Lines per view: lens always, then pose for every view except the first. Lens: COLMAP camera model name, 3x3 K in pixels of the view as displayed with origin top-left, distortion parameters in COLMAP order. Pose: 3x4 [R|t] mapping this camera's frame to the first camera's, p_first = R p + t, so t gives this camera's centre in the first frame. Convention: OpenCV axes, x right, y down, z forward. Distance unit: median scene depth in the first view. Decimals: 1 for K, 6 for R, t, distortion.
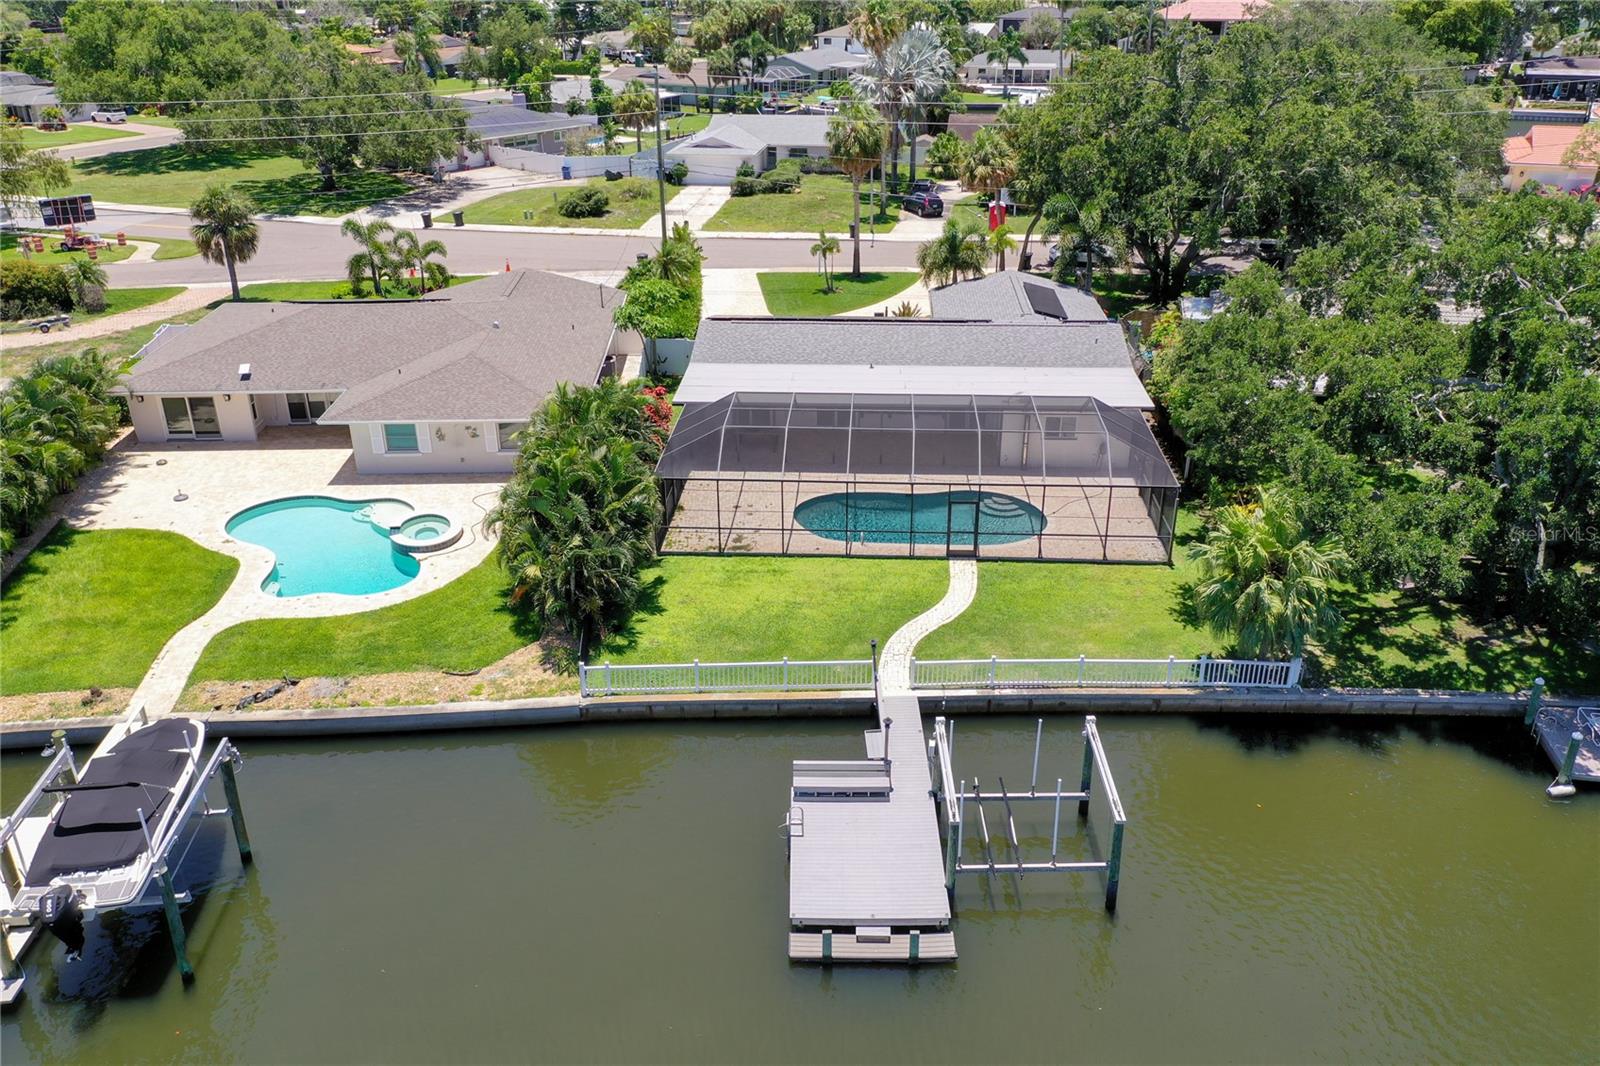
lens RADIAL K [[1268.0, 0, 806.7], [0, 1268.0, 528.4], [0, 0, 1]] dist [-0.000127, 0.002726]
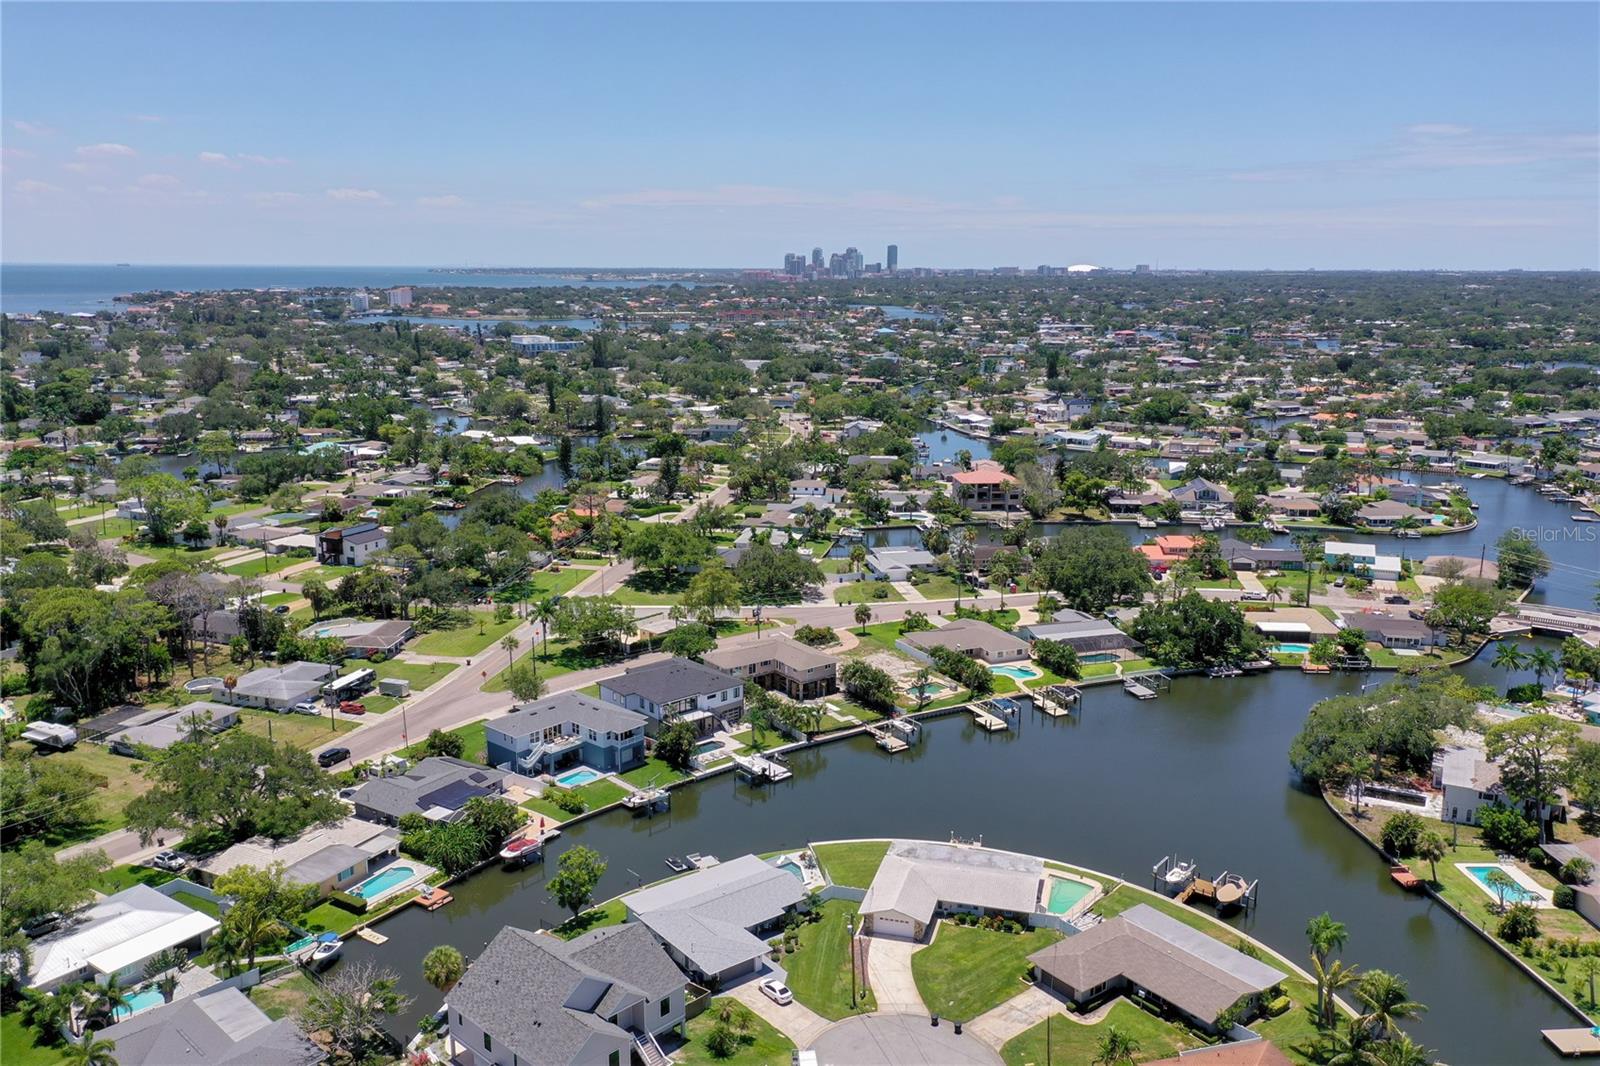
lens RADIAL K [[1237.7, 0, 807.6], [0, 1237.7, 538.6], [0, 0, 1]] dist [0.005140, -0.000747]
pose [[0.938288, -0.064635, 0.339761, -3.022913], [0.136336, 0.971957, -0.191606, 0.360765], [-0.317848, 0.226104, 0.920787, -3.833813]]
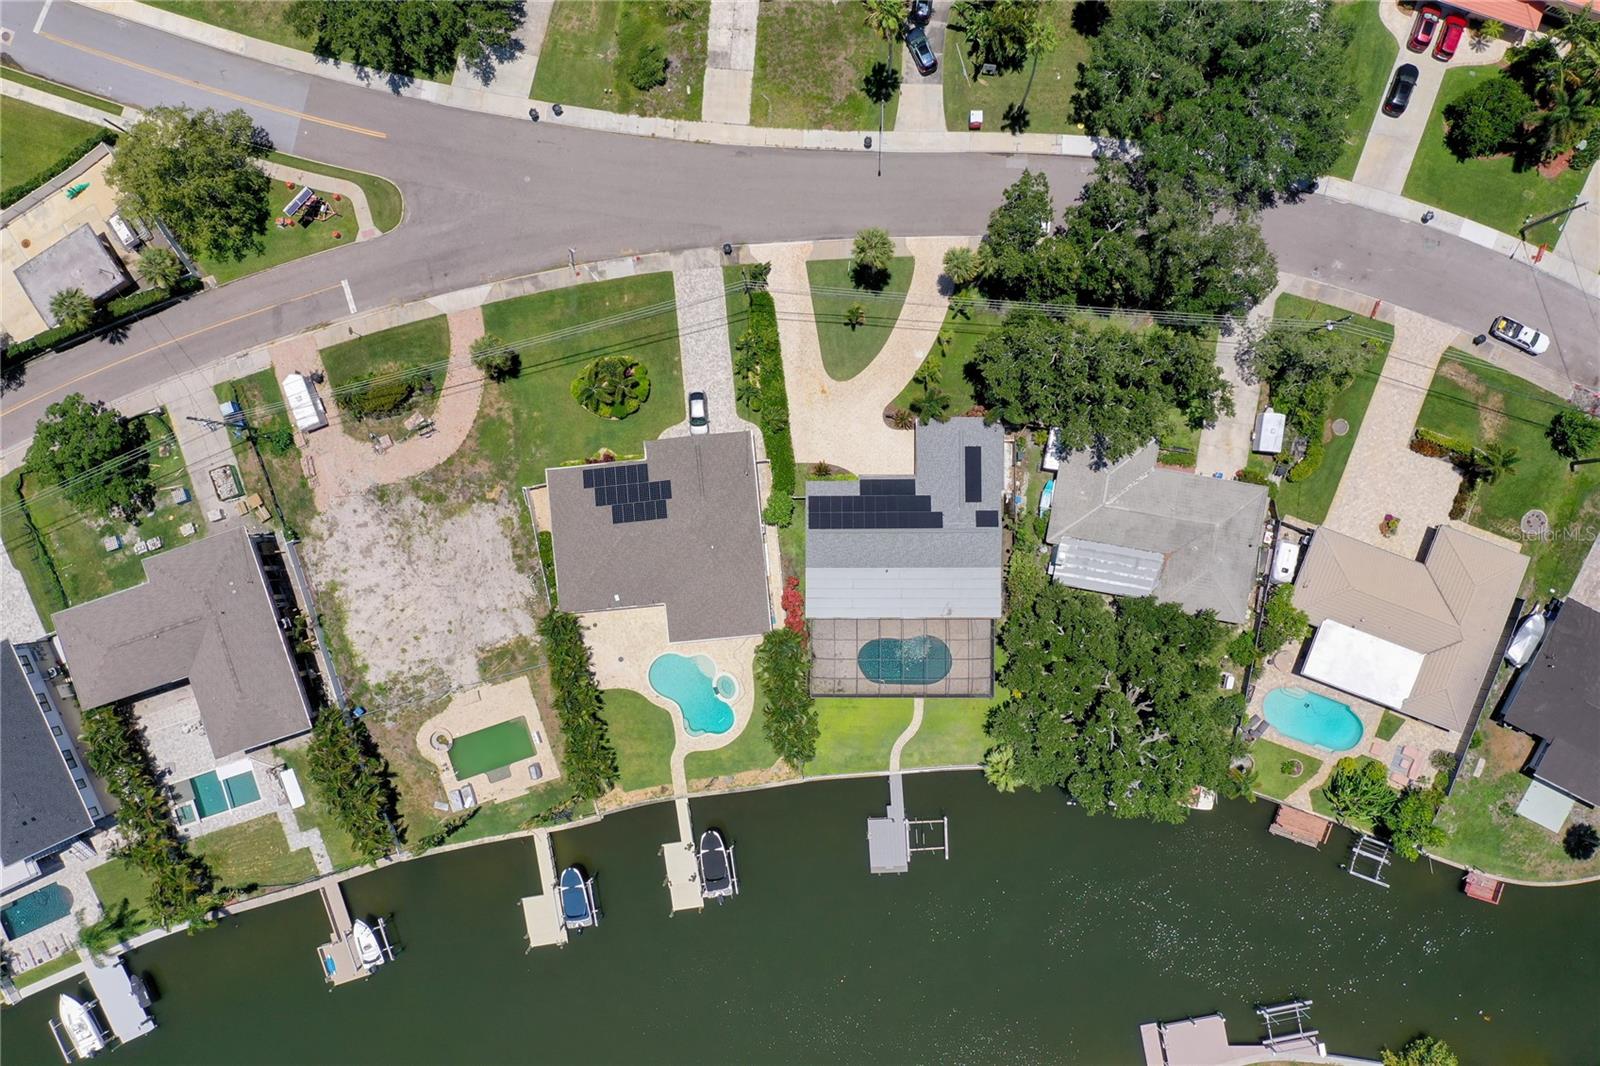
lens RADIAL K [[1268.0, 0, 806.7], [0, 1268.0, 528.4], [0, 0, 1]] dist [-0.000127, 0.002726]
pose [[0.998110, -0.058297, -0.019422, -0.051557], [0.042098, 0.418510, 0.907236, -2.680643], [-0.044761, -0.906339, 0.420173, 0.143301]]
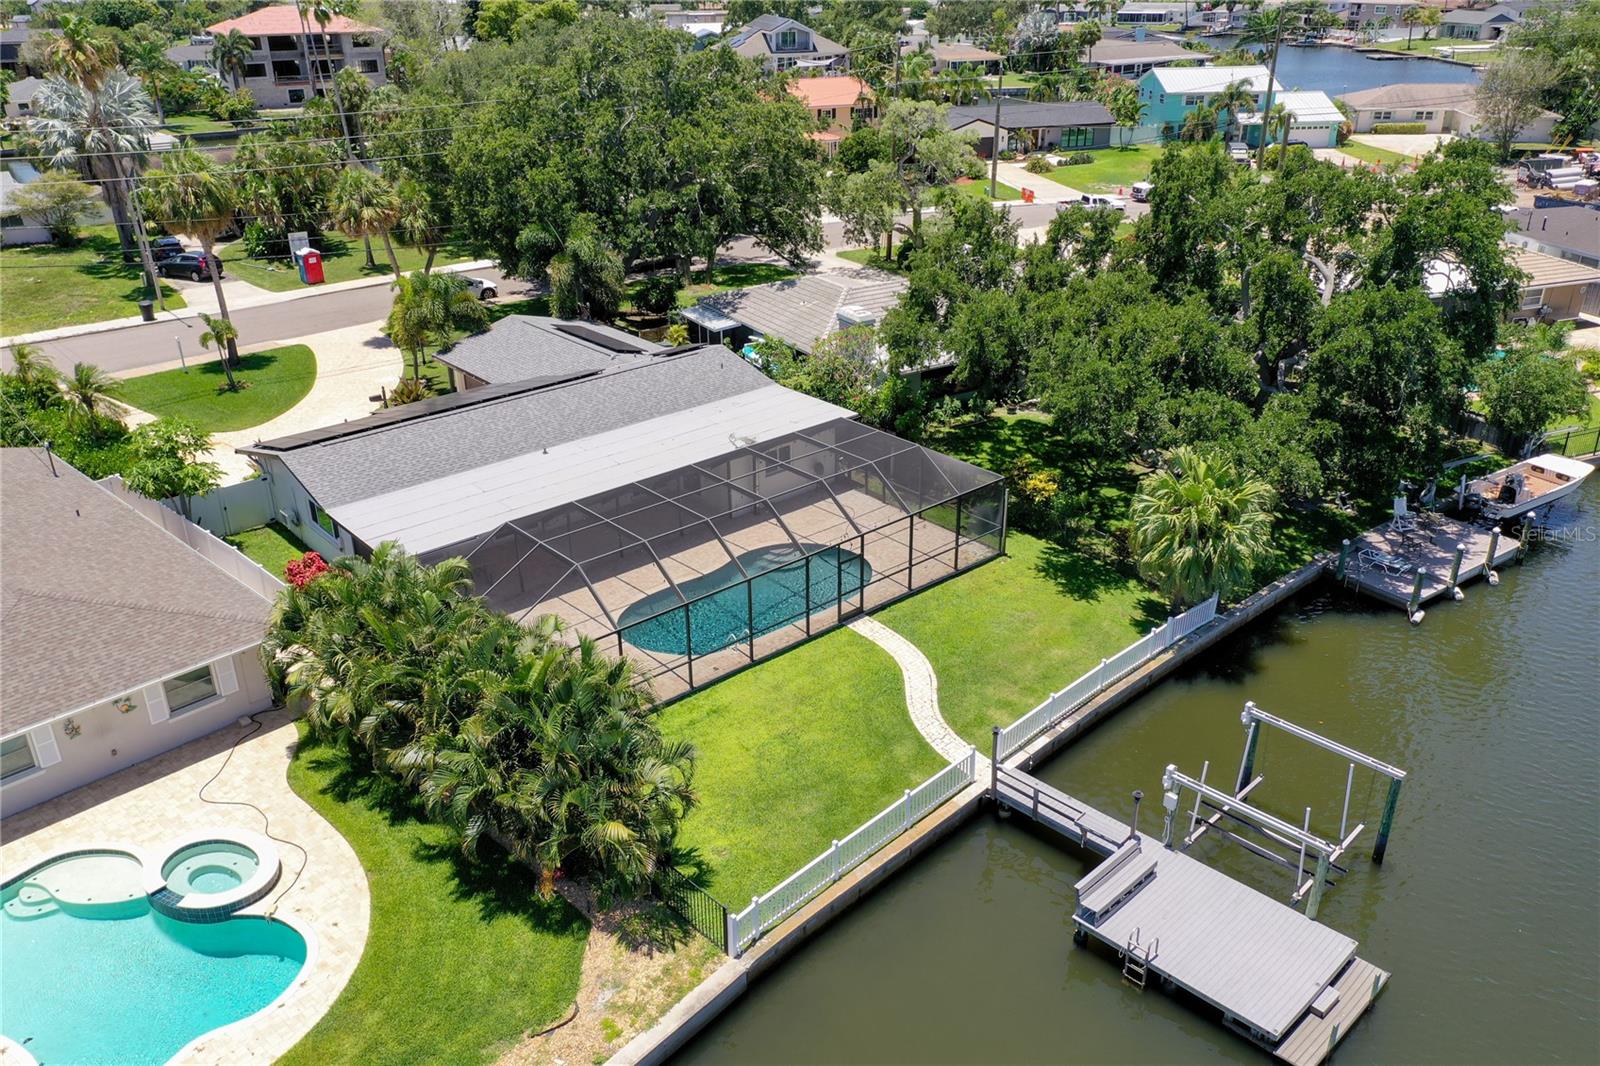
lens RADIAL K [[1237.7, 0, 807.6], [0, 1237.7, 538.6], [0, 0, 1]] dist [0.005140, -0.000747]
pose [[0.705836, -0.301440, 0.641038, -0.442825], [0.297411, 0.947425, 0.118040, -0.142256], [-0.642917, 0.107335, 0.758378, 0.329185]]
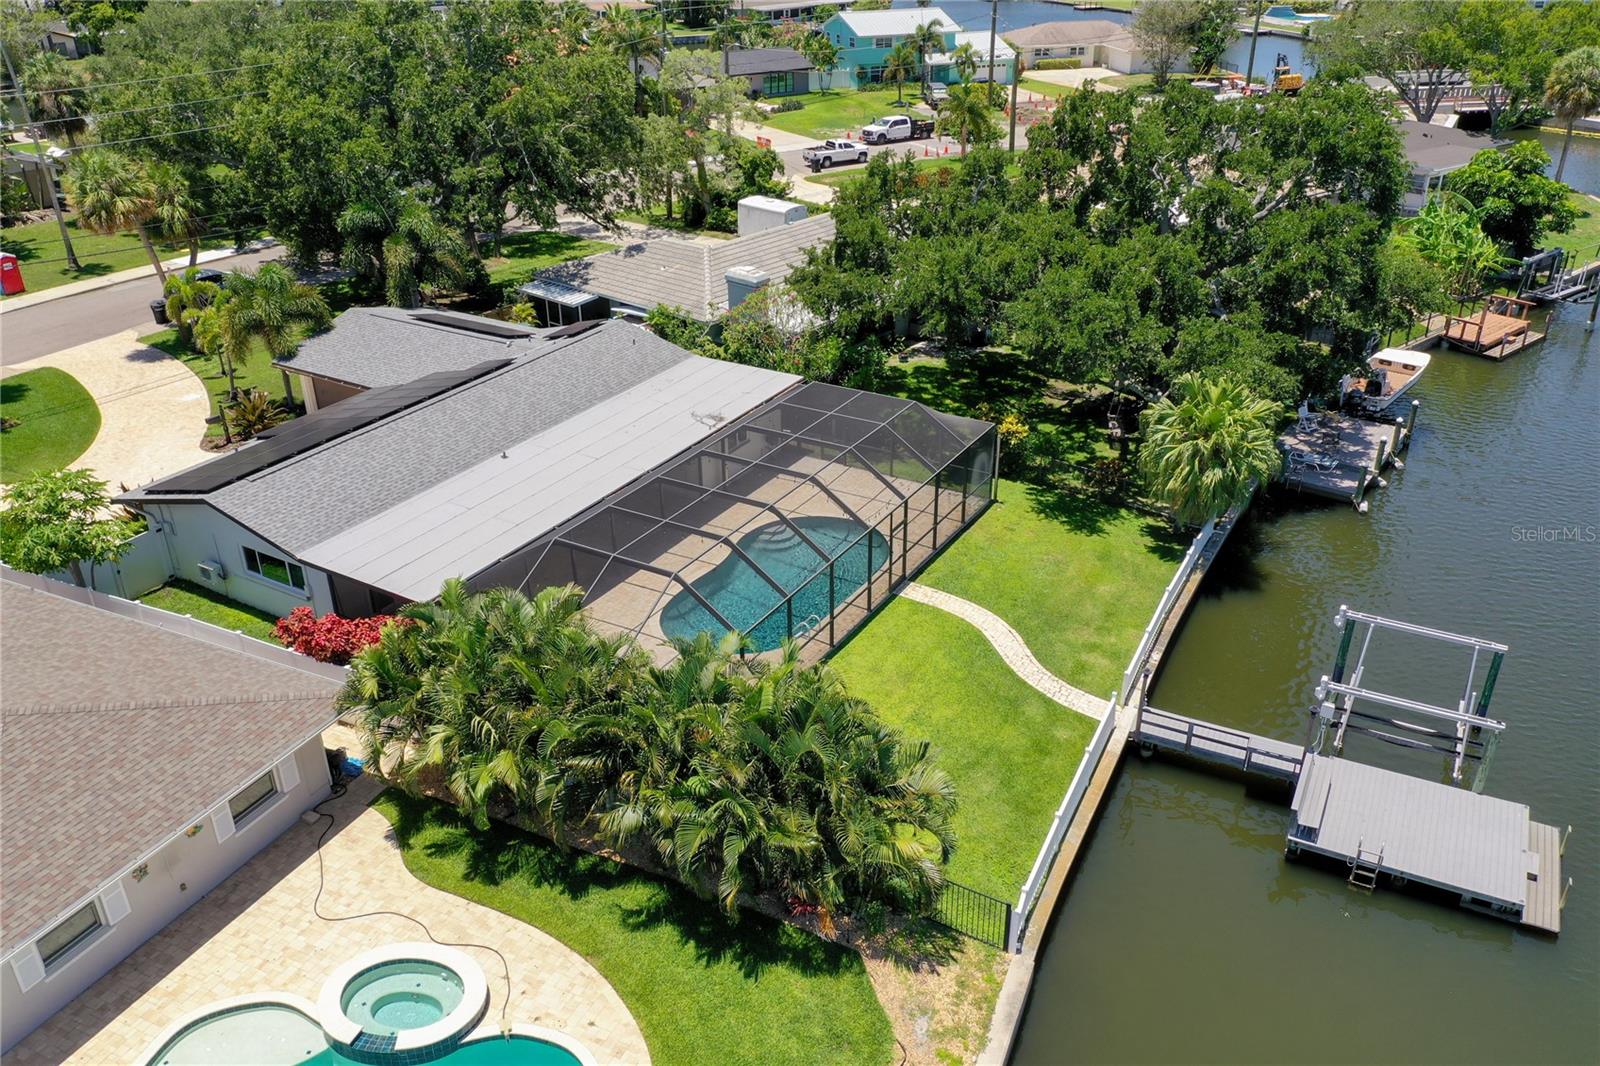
lens RADIAL K [[1240.4, 0, 802.9], [0, 1240.4, 529.8], [0, 0, 1]] dist [0.002142, -0.000335]
pose [[0.450953, -0.402045, 0.796870, -0.566218], [0.374479, 0.895647, 0.239962, -0.238622], [-0.810189, 0.190200, 0.554452, 0.552194]]
